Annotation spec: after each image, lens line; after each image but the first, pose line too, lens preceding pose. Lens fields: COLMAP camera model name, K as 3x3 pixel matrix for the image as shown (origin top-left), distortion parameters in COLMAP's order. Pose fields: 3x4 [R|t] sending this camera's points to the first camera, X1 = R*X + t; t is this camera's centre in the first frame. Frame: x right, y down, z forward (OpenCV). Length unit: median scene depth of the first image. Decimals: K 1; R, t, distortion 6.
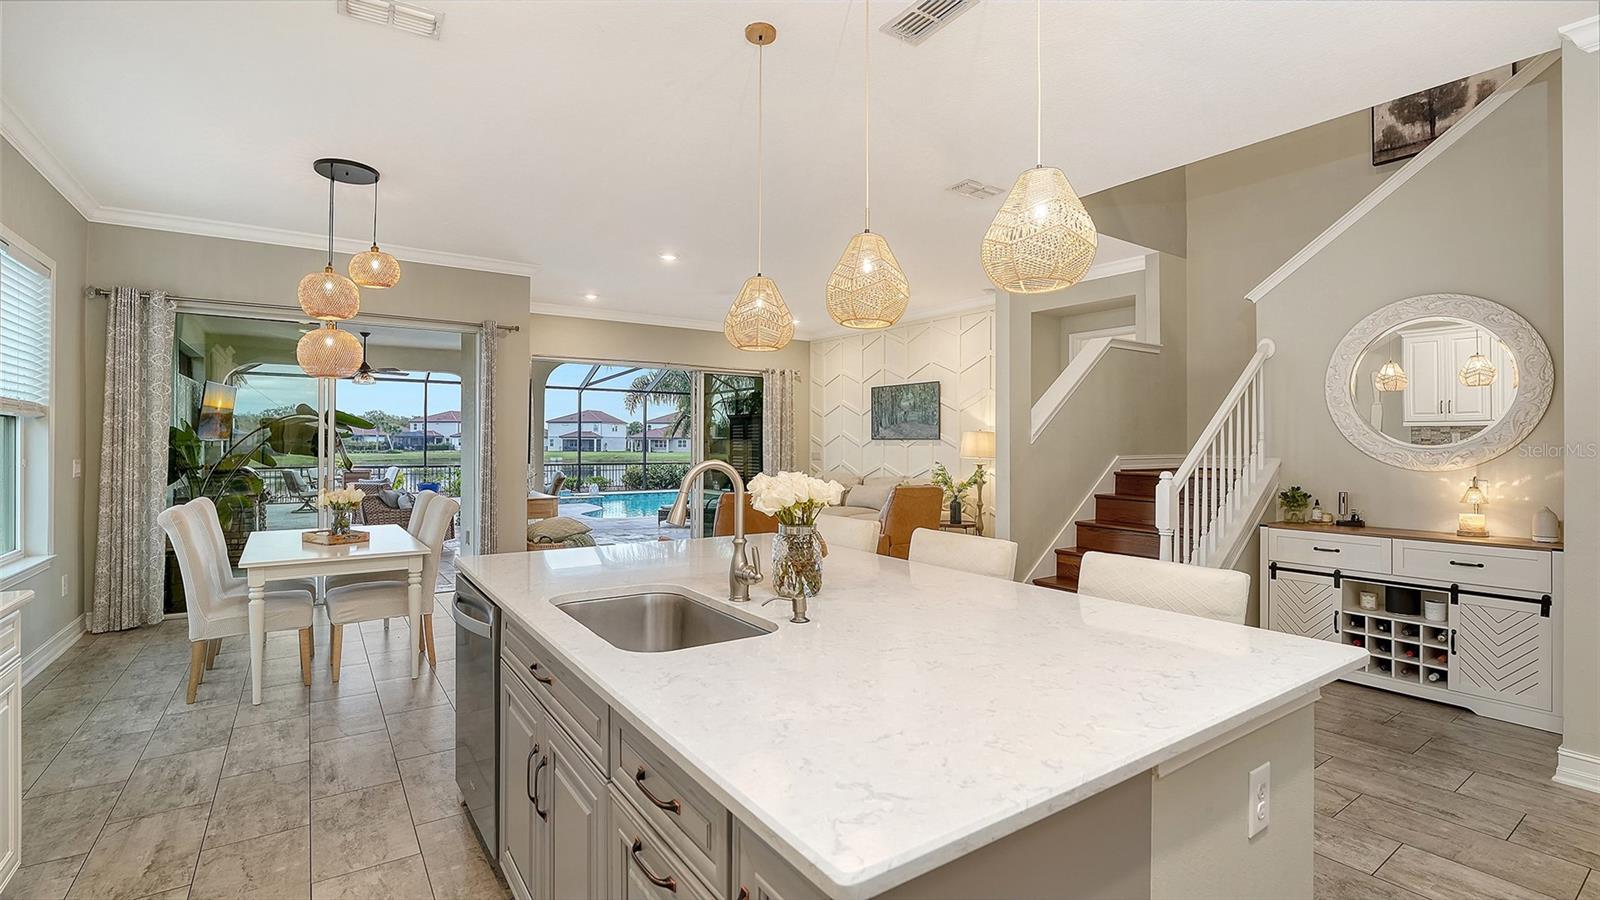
lens RADIAL K [[689.4, 0, 767.5], [0, 689.4, 428.4], [0, 0, 1]] dist [-0.019793, -0.000035]
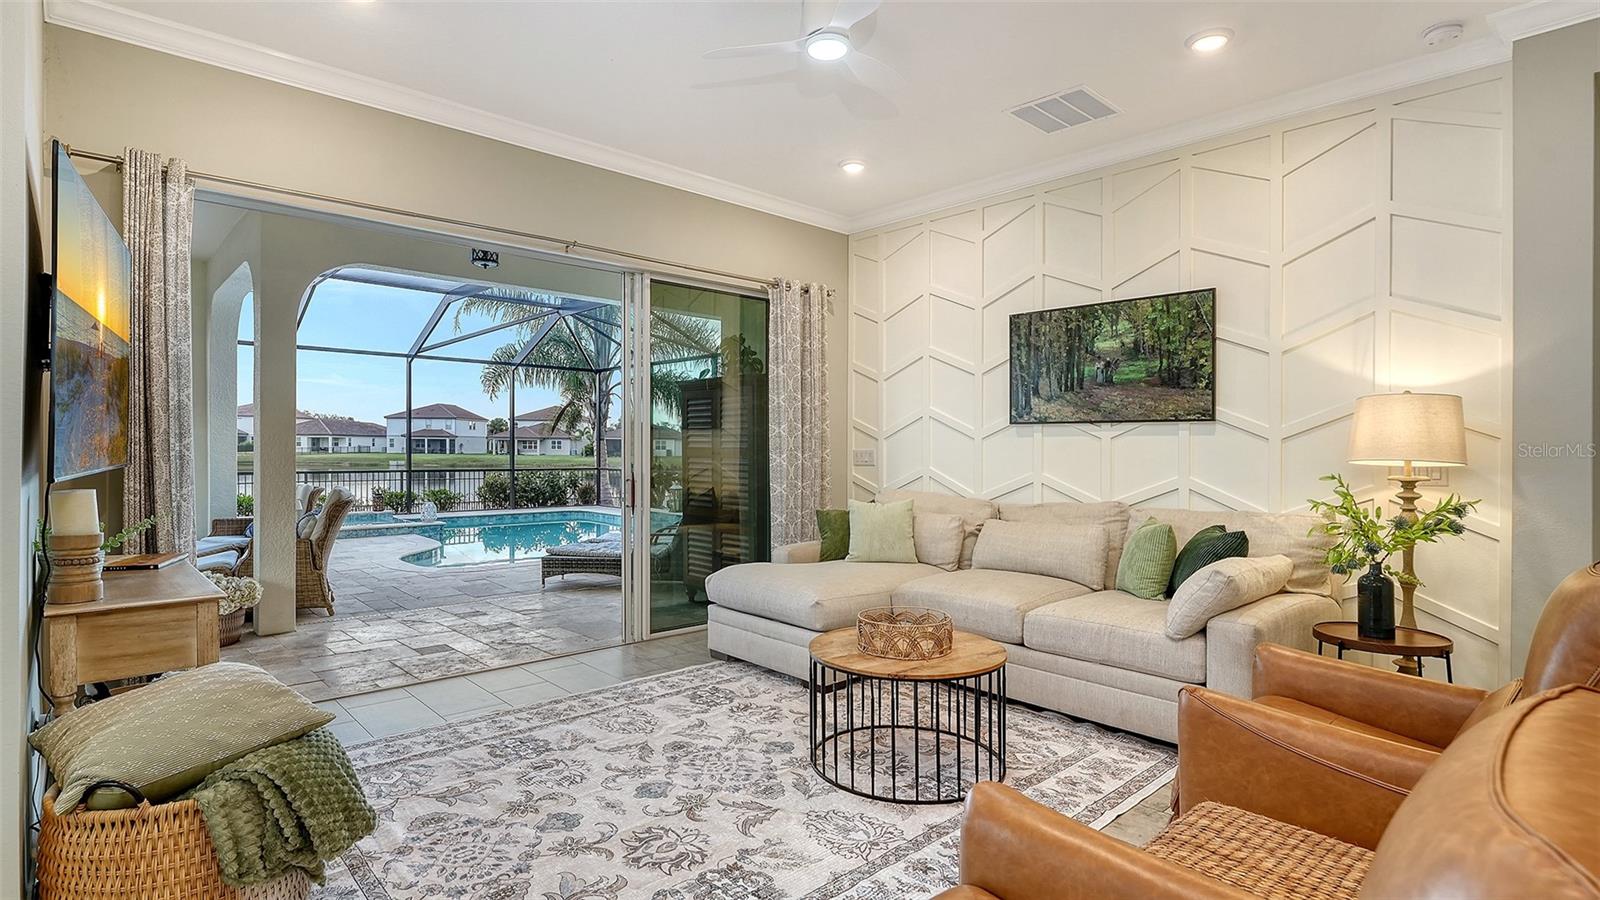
lens RADIAL K [[773.4, 0, 775.6], [0, 773.4, 461.8], [0, 0, 1]] dist [-0.005589, -0.000367]
pose [[0.988018, 0.001119, 0.154337, -0.048369], [-0.007756, 0.999070, 0.042407, 0.010889], [-0.154146, -0.043096, 0.987108, 0.254766]]
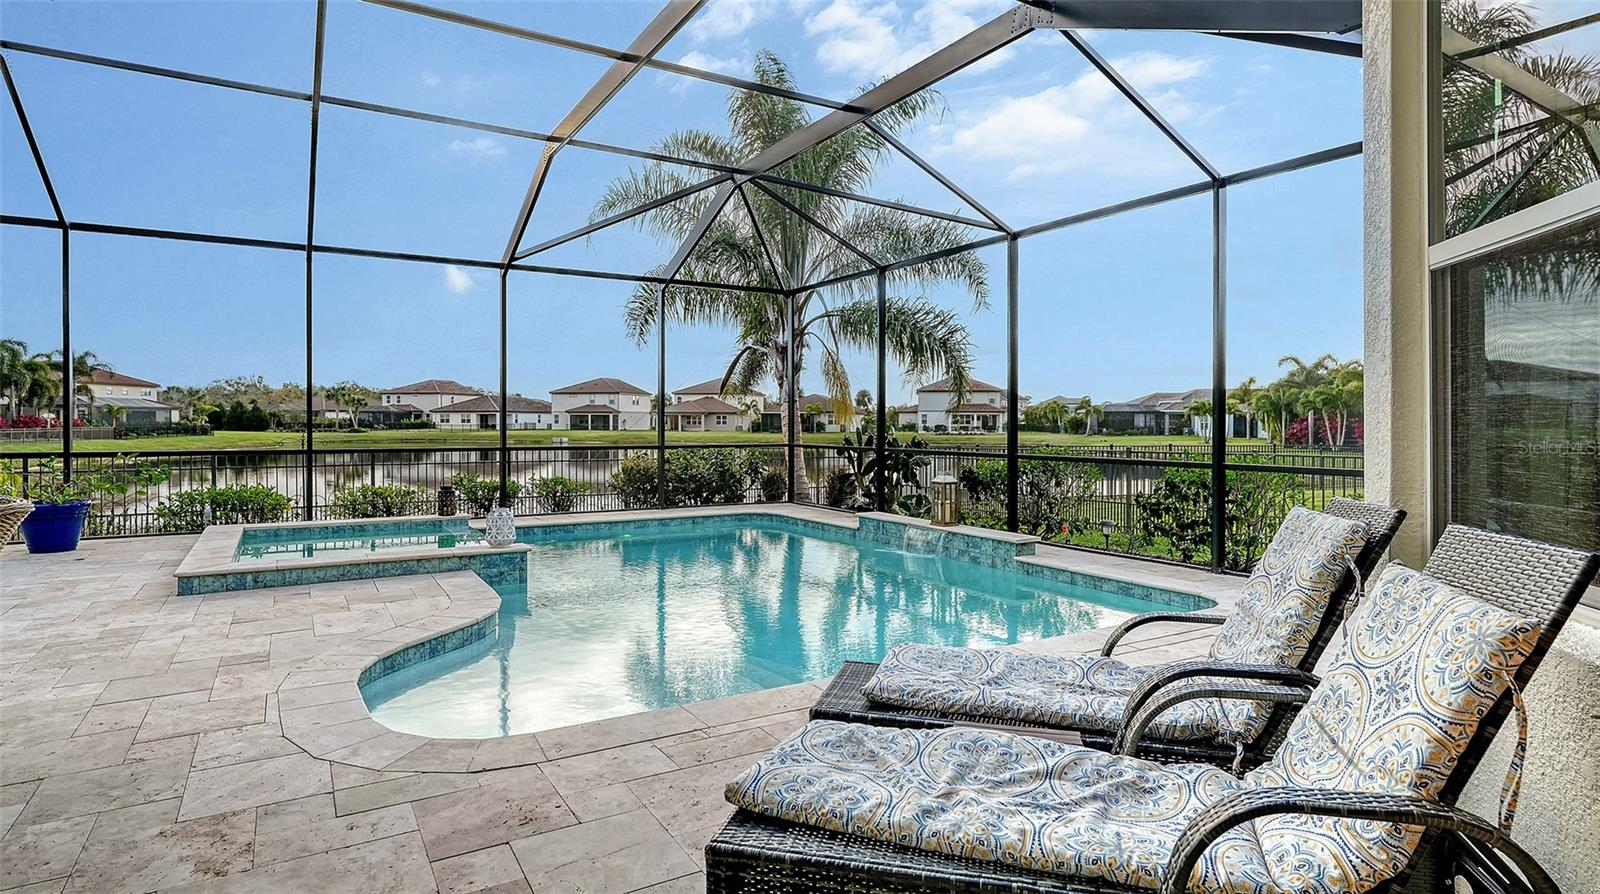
lens RADIAL K [[850.1, 0, 770.2], [0, 850.1, 426.5], [0, 0, 1]] dist [0.022551, -0.001443]
pose [[0.997954, -0.000971, -0.063921, -0.094608], [0.002807, 0.999586, 0.028651, 0.028427], [0.063867, -0.028771, 0.997544, 0.586154]]
